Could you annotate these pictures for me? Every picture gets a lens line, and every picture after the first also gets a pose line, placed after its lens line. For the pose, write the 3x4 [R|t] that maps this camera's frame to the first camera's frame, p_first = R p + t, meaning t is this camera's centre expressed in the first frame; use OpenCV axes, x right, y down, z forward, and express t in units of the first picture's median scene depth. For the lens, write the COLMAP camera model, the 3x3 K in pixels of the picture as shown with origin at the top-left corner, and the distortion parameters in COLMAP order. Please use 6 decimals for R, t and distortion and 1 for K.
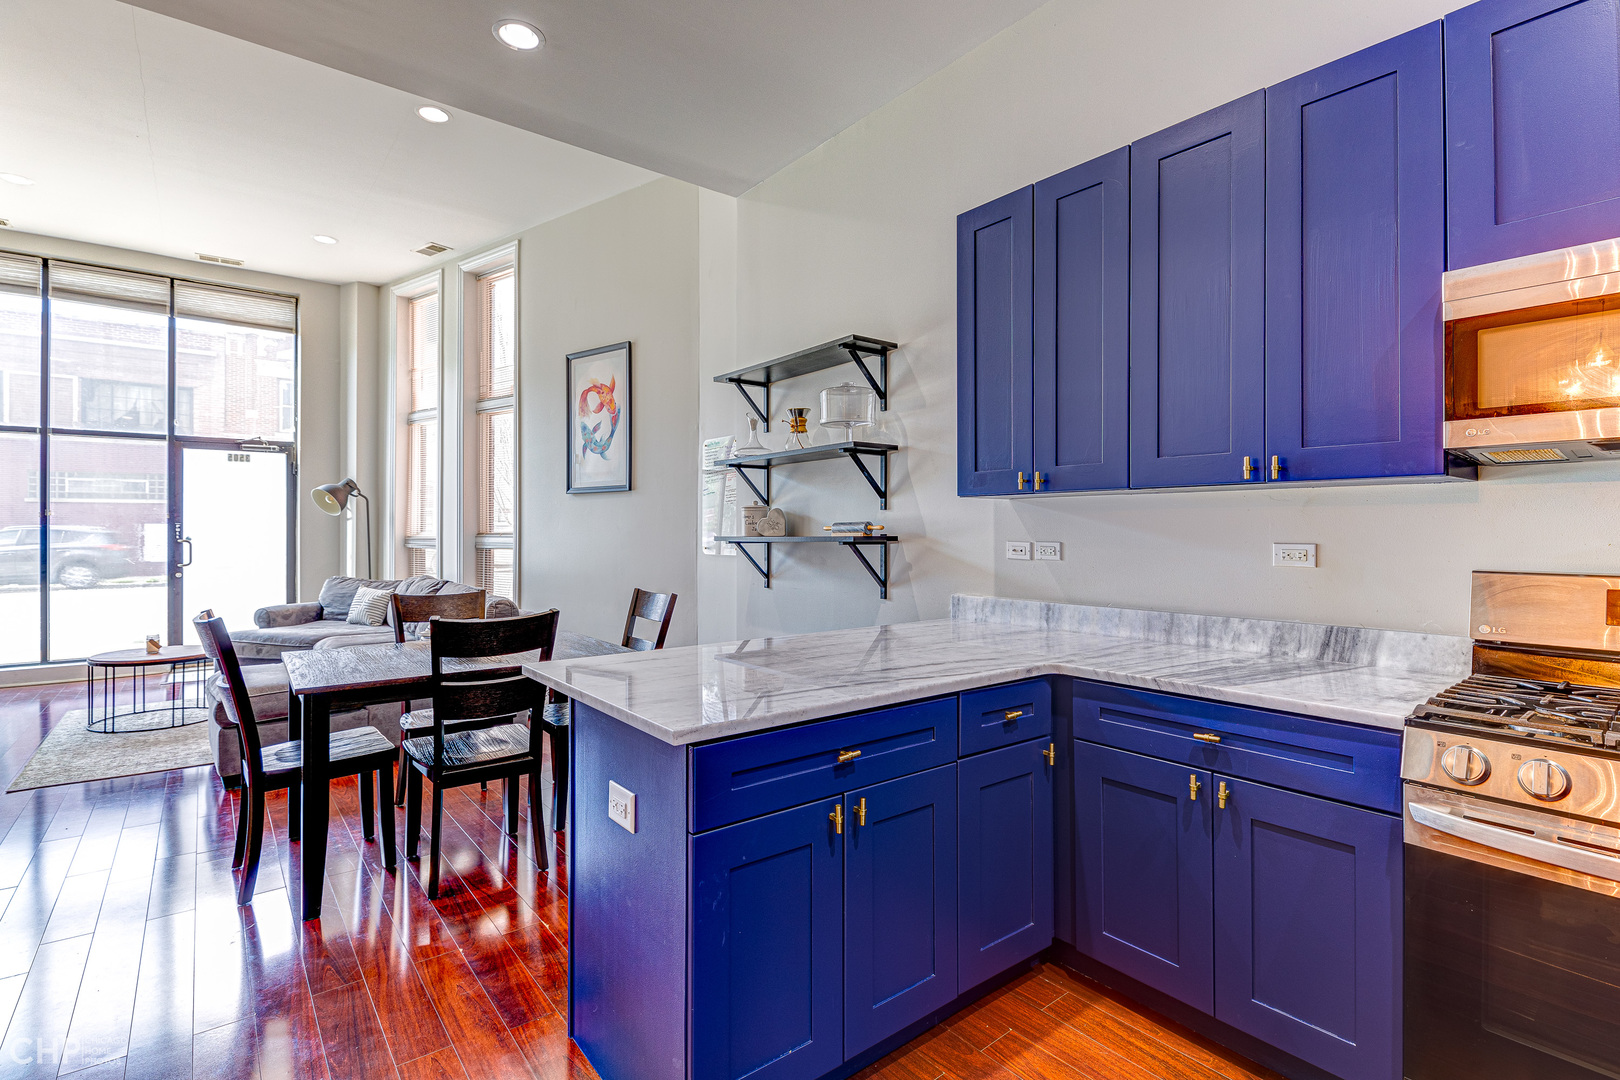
lens RADIAL K [[754.2, 0, 817.6], [0, 754.2, 525.4], [0, 0, 1]] dist [0.018468, -0.013610]
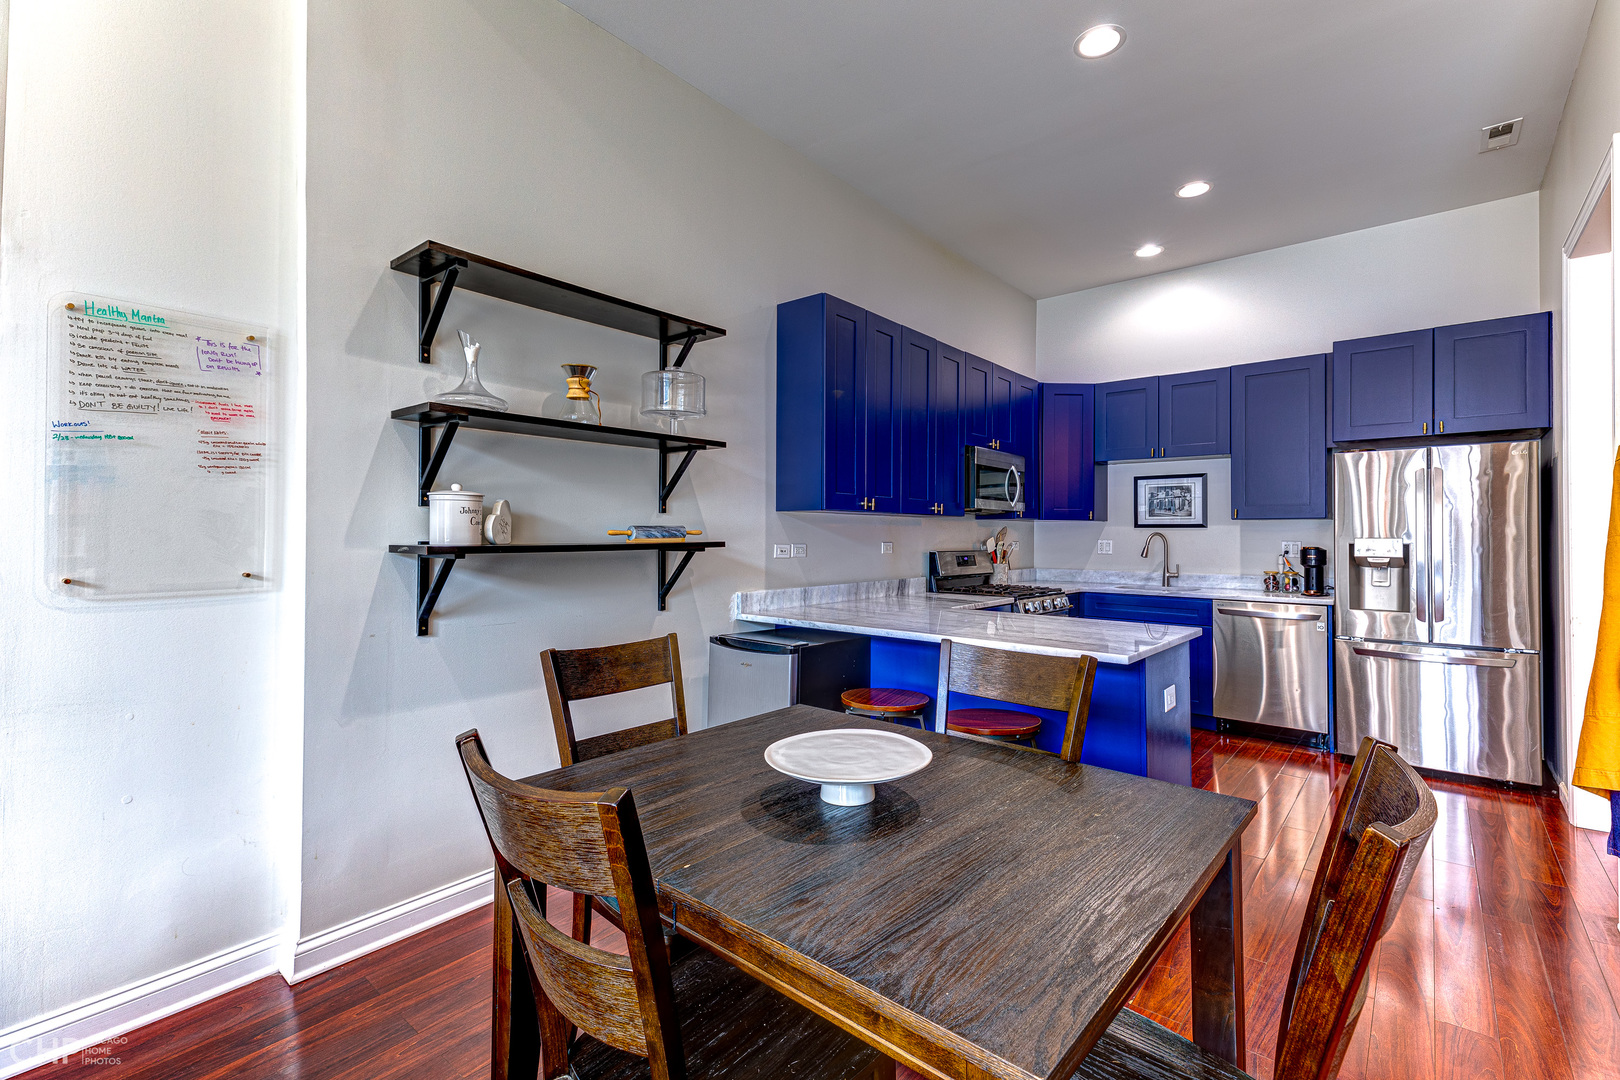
lens RADIAL K [[719.0, 0, 819.5], [0, 719.0, 527.7], [0, 0, 1]] dist [0.046726, -0.016811]
pose [[-0.197257, 0.010070, 0.980300, -0.818311], [-0.010103, 0.999873, -0.012304, 0.006282], [-0.980300, -0.012331, -0.197131, 1.003502]]
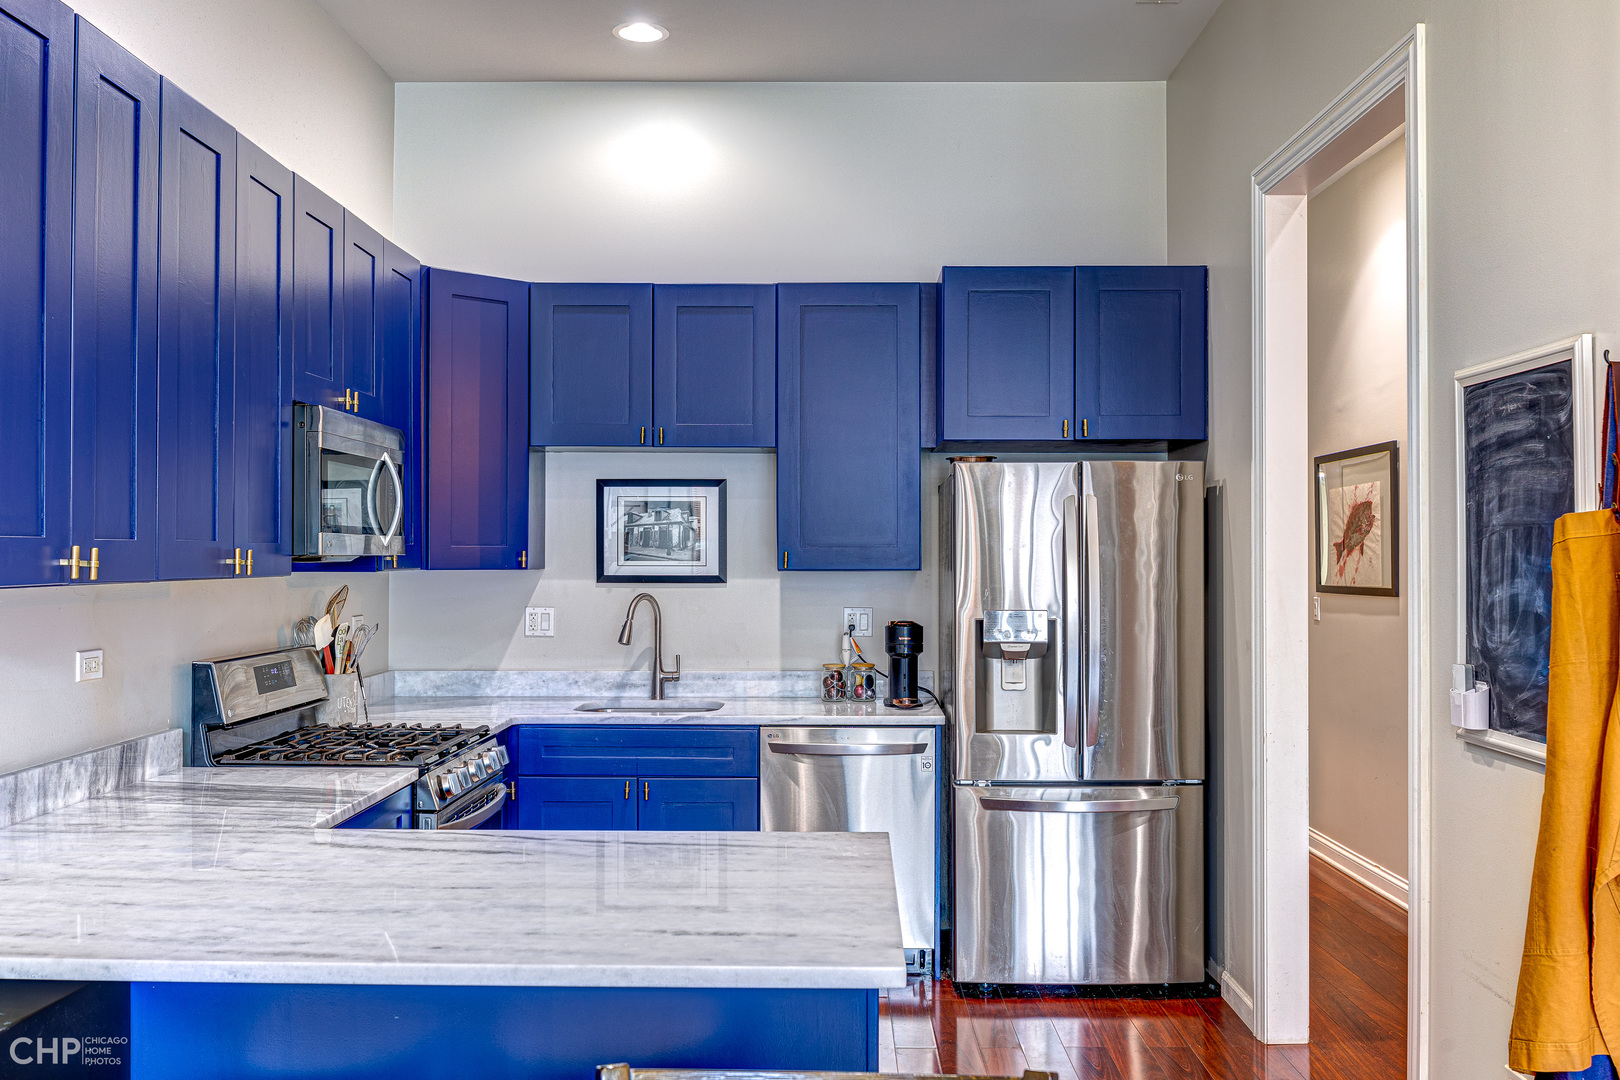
lens RADIAL K [[1413.2, 0, 810.0], [0, 1413.2, 540.0], [0, 0, 1]] dist [-0.006171, -0.007688]
pose [[-0.768952, 0.006318, 0.639275, -0.553147], [-0.003928, 0.999886, -0.014606, -0.045322], [-0.639294, -0.013742, -0.768839, 1.046167]]
